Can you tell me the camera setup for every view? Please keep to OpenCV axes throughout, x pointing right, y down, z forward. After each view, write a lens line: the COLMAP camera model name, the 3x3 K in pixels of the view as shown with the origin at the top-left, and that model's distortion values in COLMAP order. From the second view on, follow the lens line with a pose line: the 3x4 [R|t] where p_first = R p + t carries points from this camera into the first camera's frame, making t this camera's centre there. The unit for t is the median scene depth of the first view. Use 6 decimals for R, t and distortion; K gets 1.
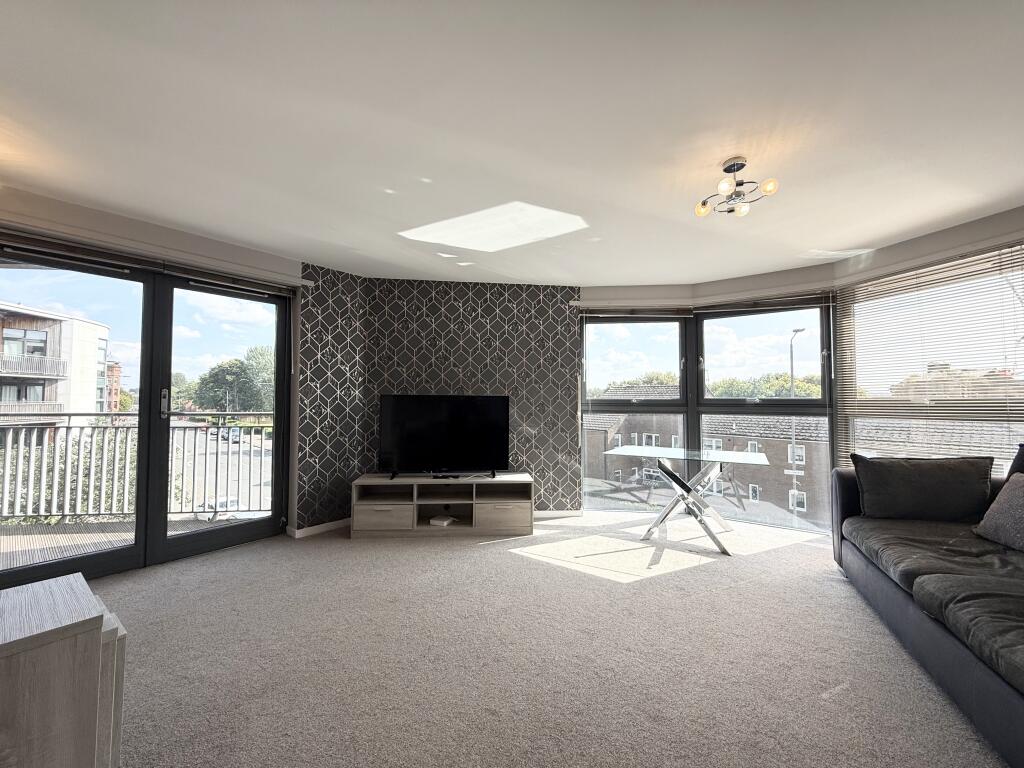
lens RADIAL K [[408.0, 0, 512.0], [0, 408.0, 384.0], [0, 0, 1]] dist [0.000569, 0.000119]
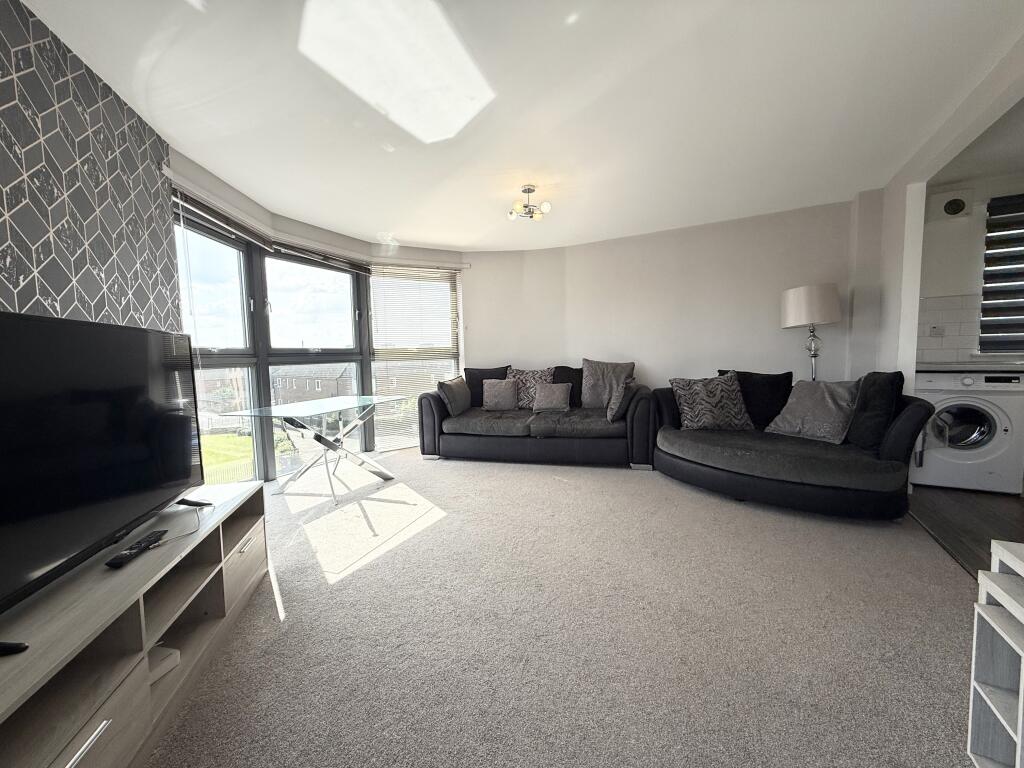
lens RADIAL K [[408.0, 0, 512.0], [0, 408.0, 384.0], [0, 0, 1]] dist [0.000569, 0.000119]
pose [[-0.163173, -0.075297, 0.983720, -0.613482], [-0.018031, 0.997144, 0.073334, 0.048757], [-0.986433, -0.005771, -0.164064, 0.786393]]
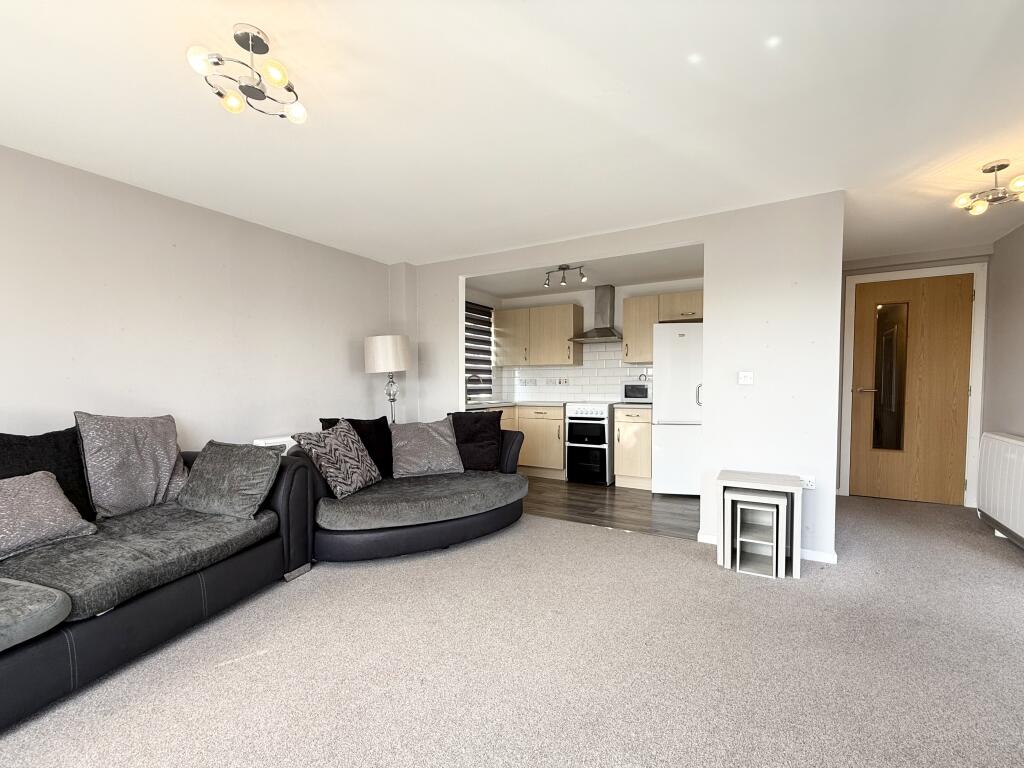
lens RADIAL K [[431.1, 0, 512.0], [0, 431.1, 399.5], [0, 0, 1]] dist [0.000250, 0.000059]
pose [[-0.990520, 0.003438, -0.137322, 0.115028], [0.004406, 0.999968, -0.006748, 0.046787], [0.137295, -0.007289, -0.990503, 1.073575]]
